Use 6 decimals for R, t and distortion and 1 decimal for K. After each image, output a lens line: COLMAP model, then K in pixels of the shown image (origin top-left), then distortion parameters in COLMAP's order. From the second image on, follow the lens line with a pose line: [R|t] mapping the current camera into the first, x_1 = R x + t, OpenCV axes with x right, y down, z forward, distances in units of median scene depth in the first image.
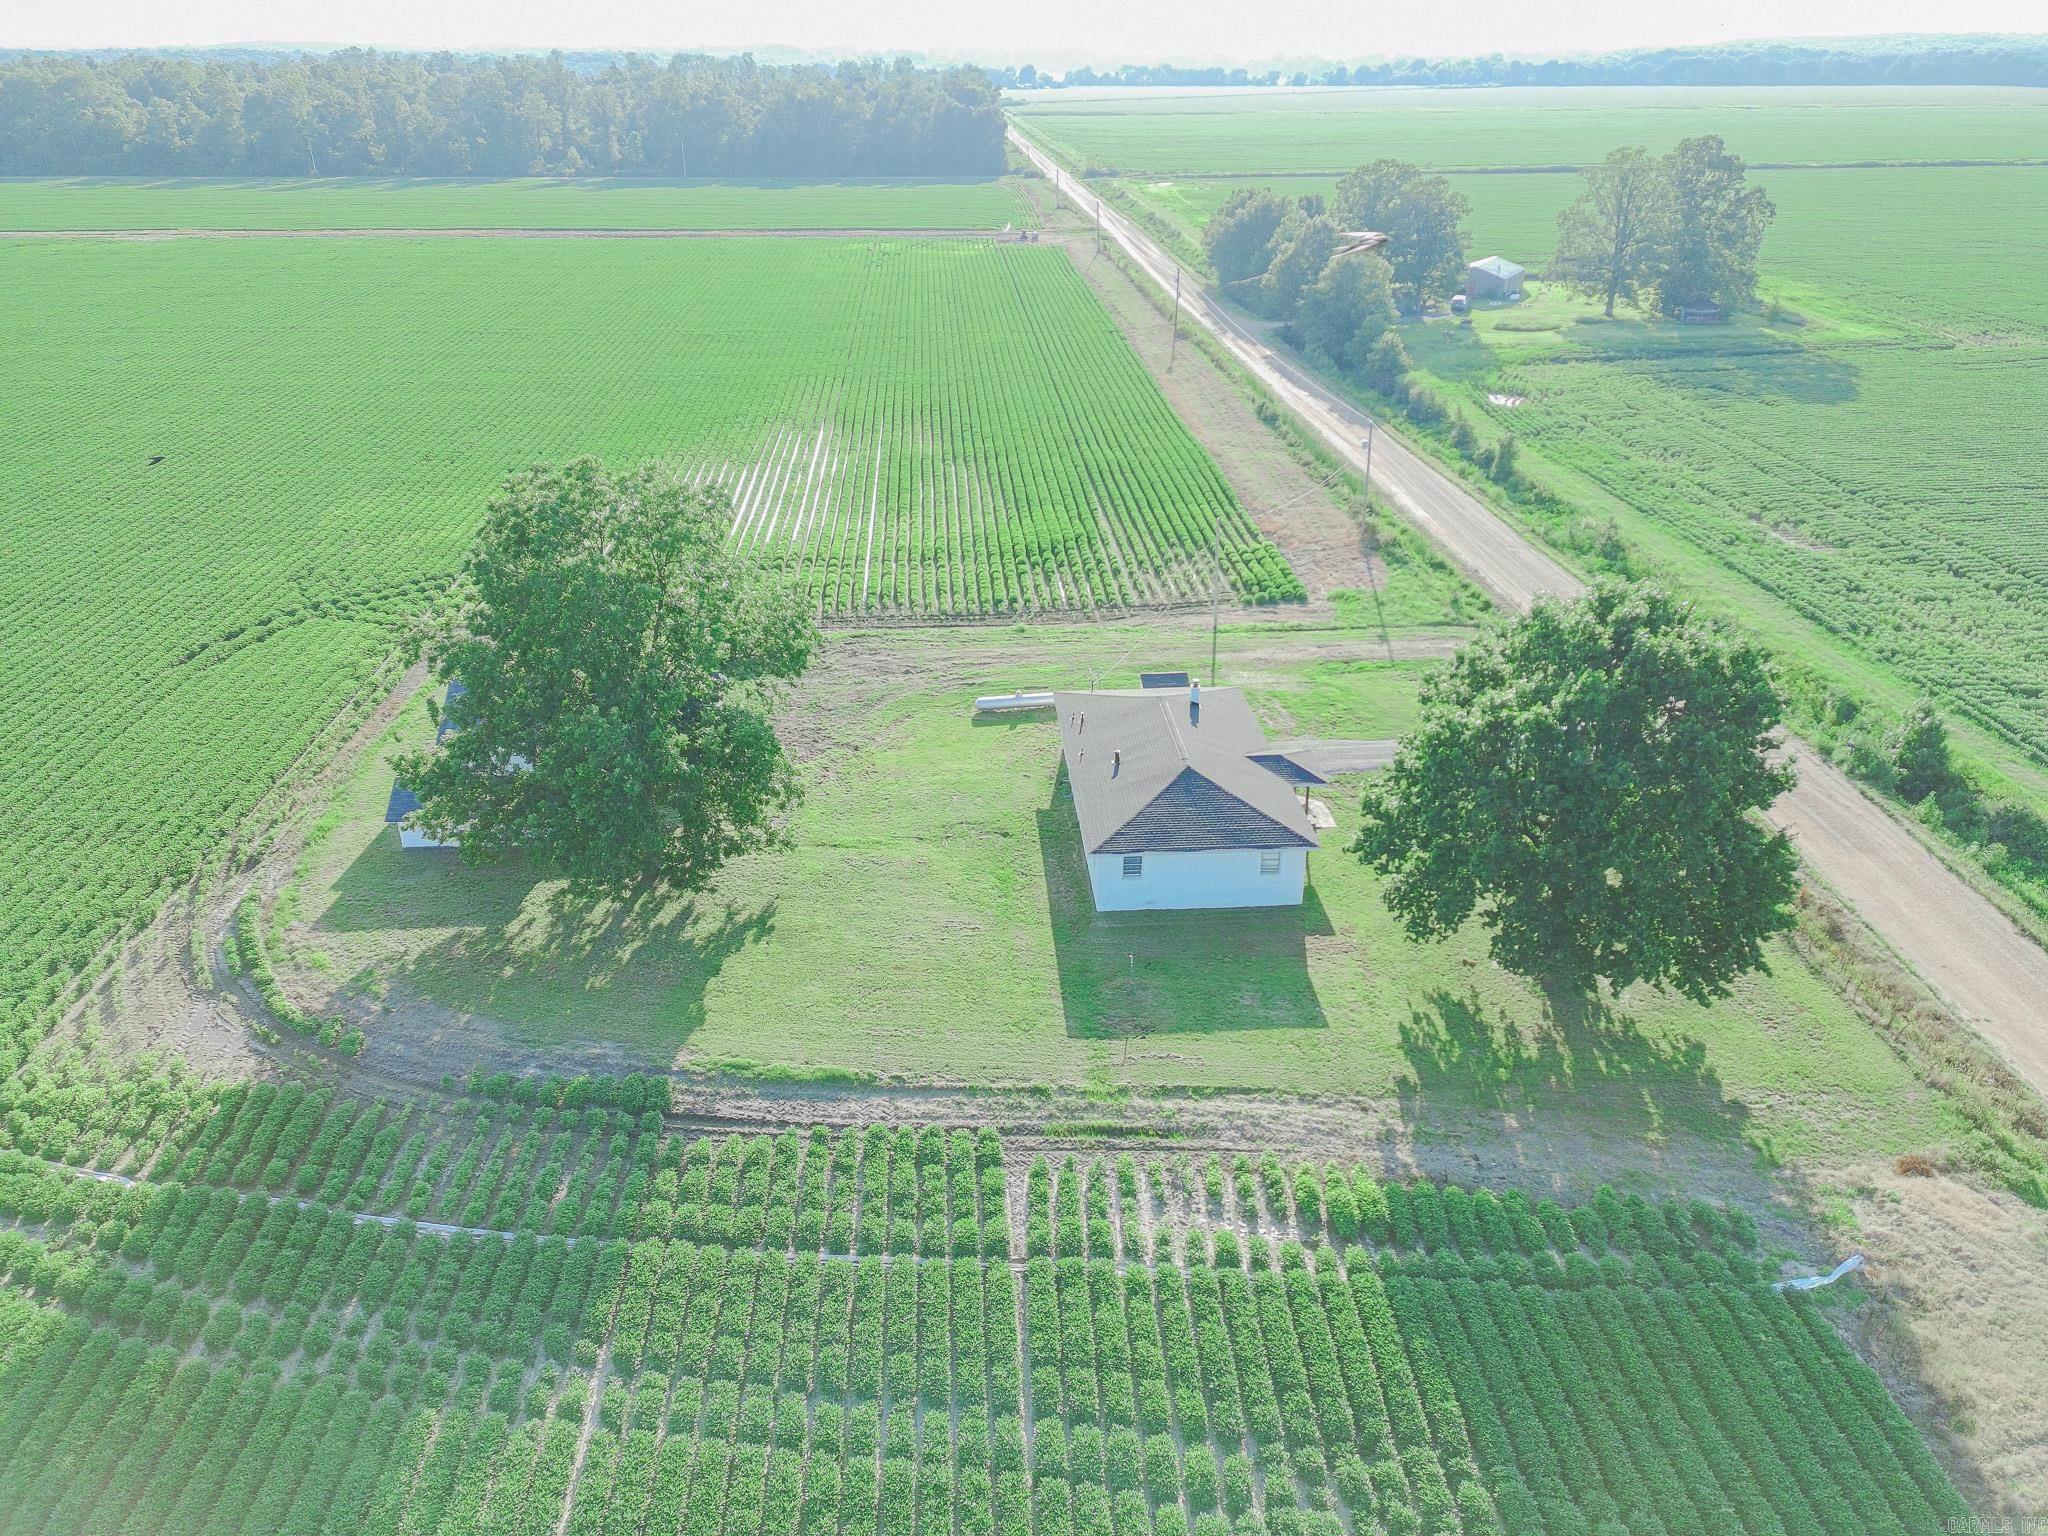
lens RADIAL K [[1504.9, 0, 1024.0], [0, 1504.9, 768.0], [0, 0, 1]] dist [0.052989, -0.011361]
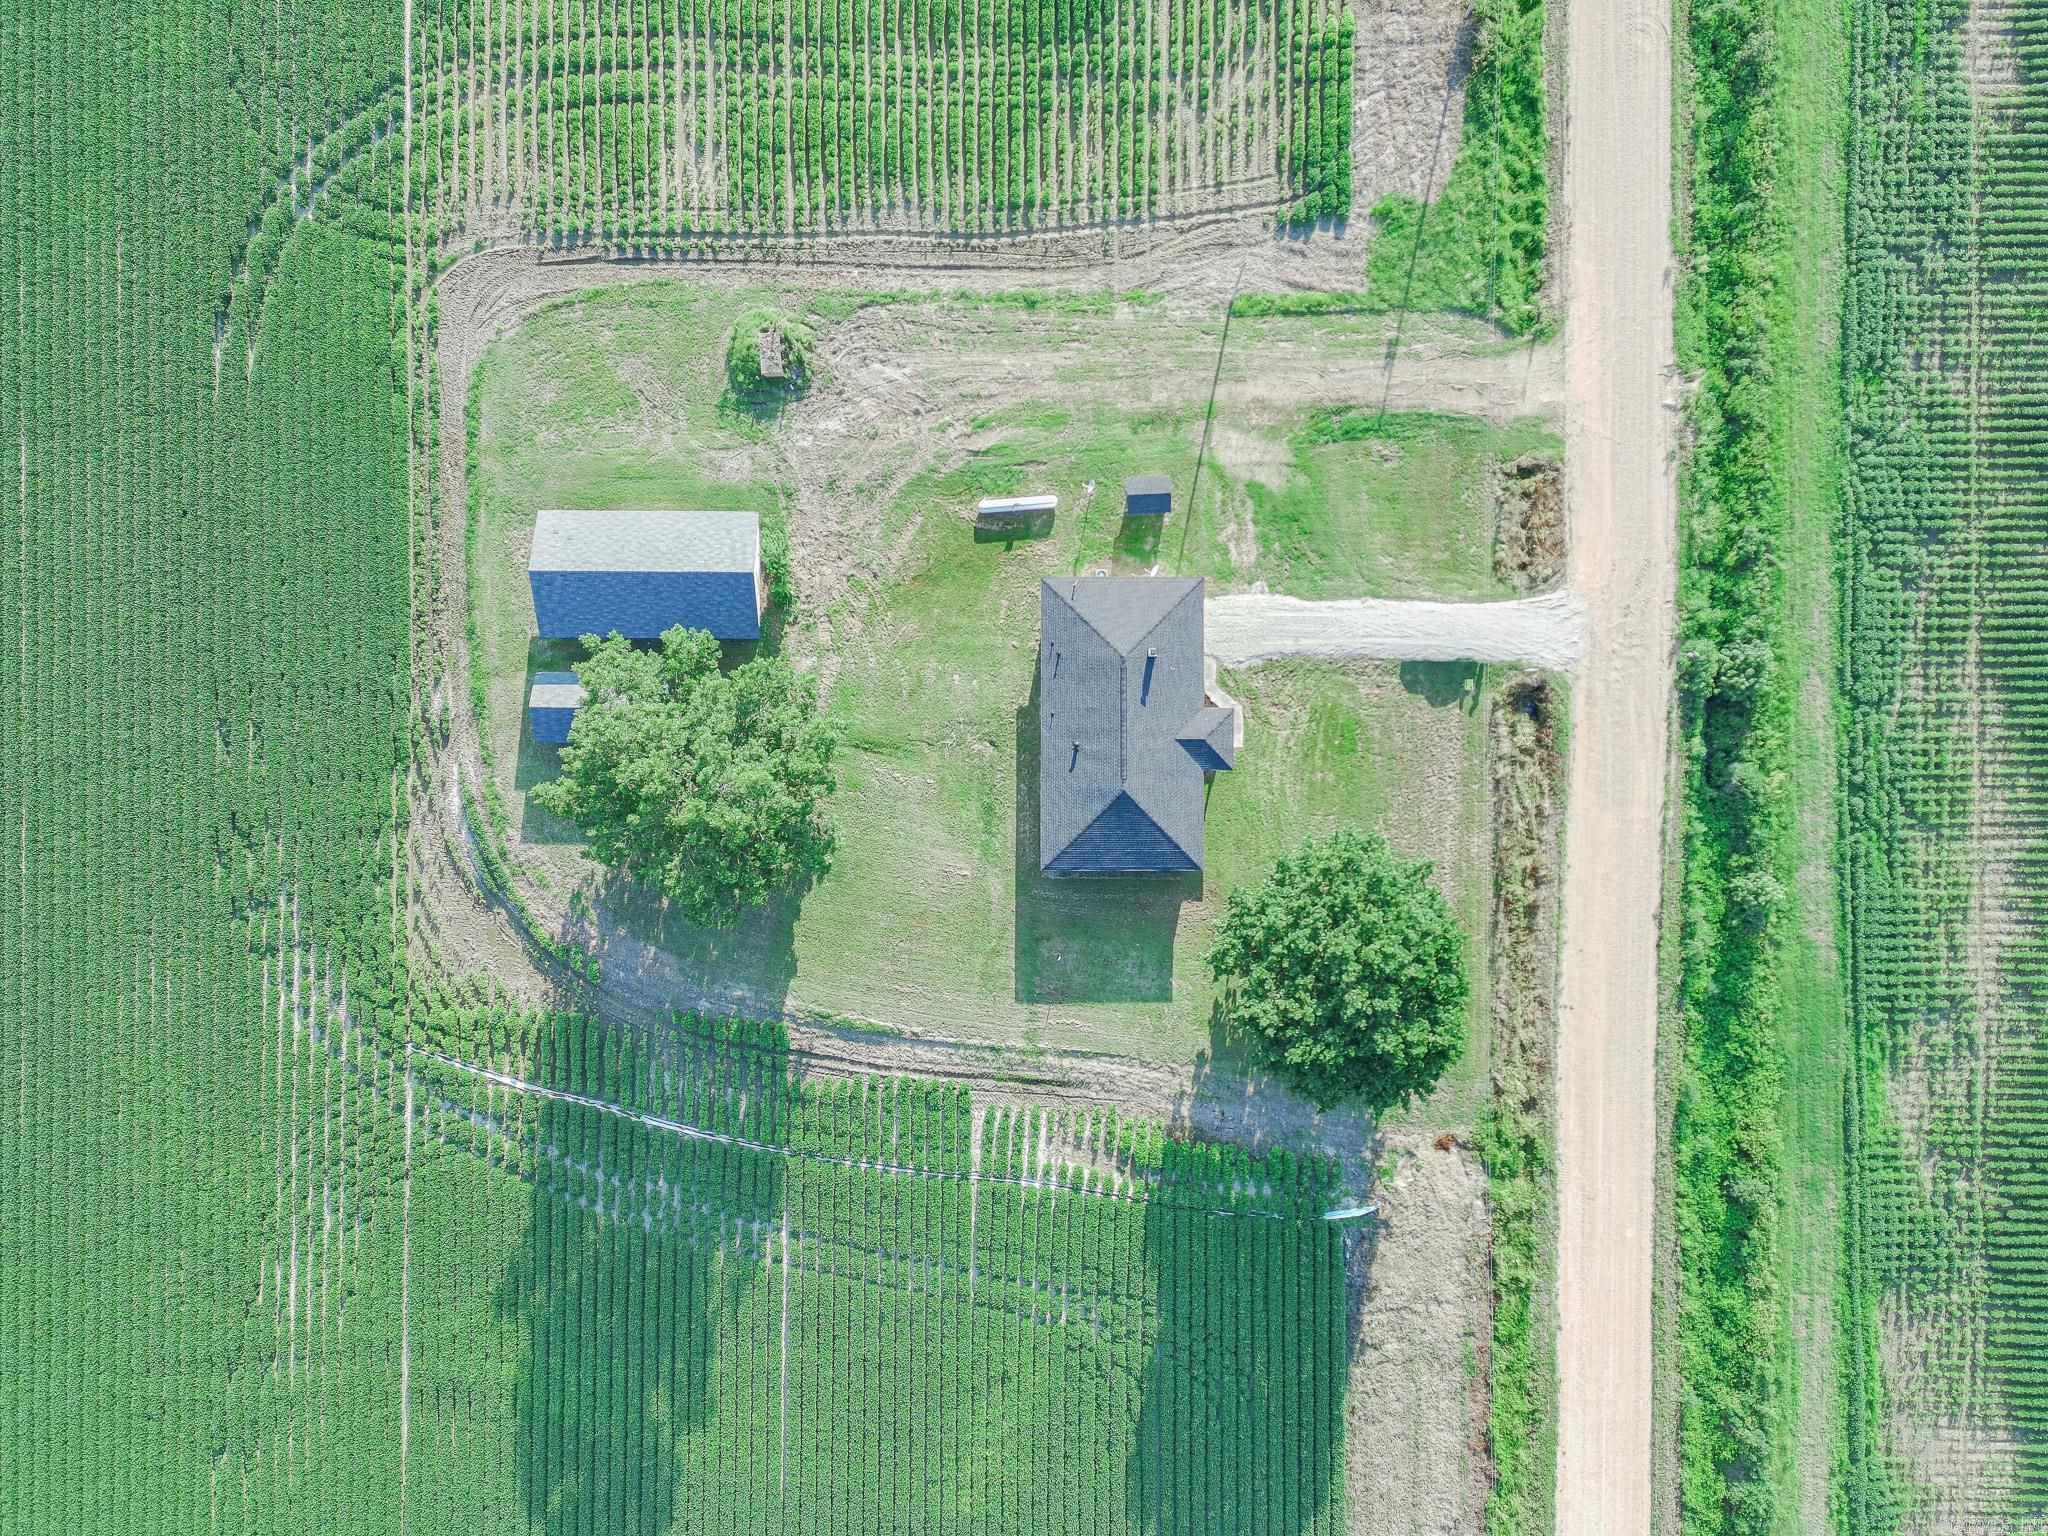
lens RADIAL K [[1504.9, 0, 1024.0], [0, 1504.9, 768.0], [0, 0, 1]] dist [0.052989, -0.011361]
pose [[0.997785, 0.066353, 0.004802, 0.011972], [-0.032632, 0.425245, 0.904490, -1.324751], [0.057974, -0.902643, 0.426468, 0.471442]]
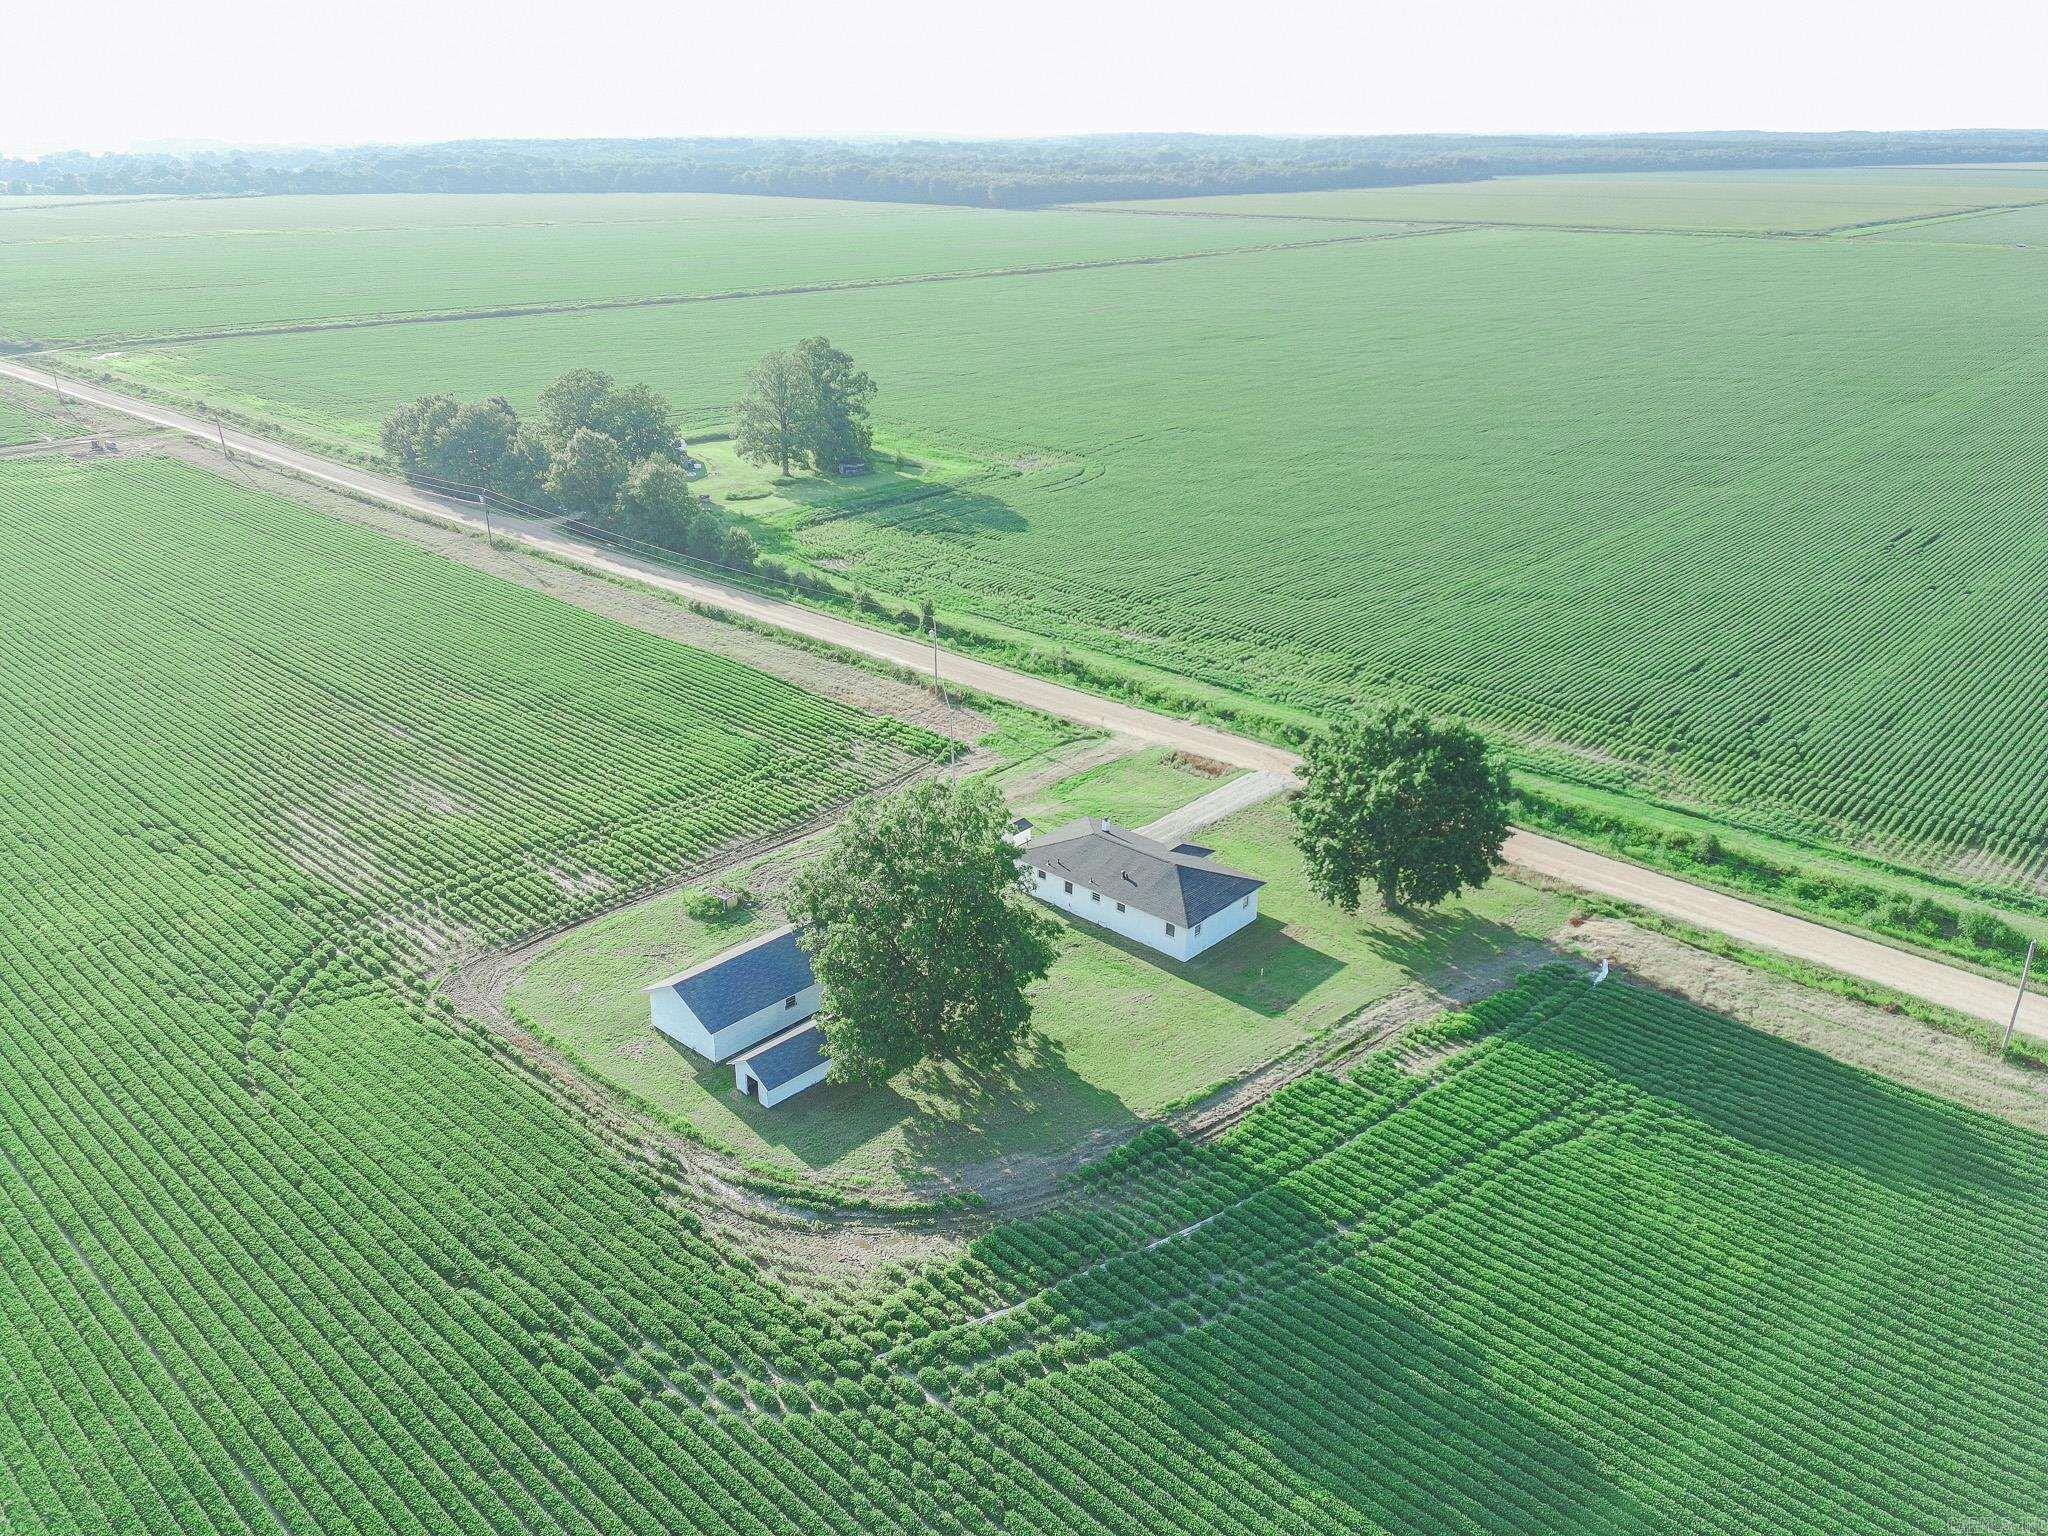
lens RADIAL K [[1504.9, 0, 1024.0], [0, 1504.9, 768.0], [0, 0, 1]] dist [0.052989, -0.011361]
pose [[0.726479, -0.263511, 0.634658, -1.129922], [0.292504, 0.954291, 0.061401, -0.275570], [-0.621828, 0.141033, 0.770350, -0.213632]]
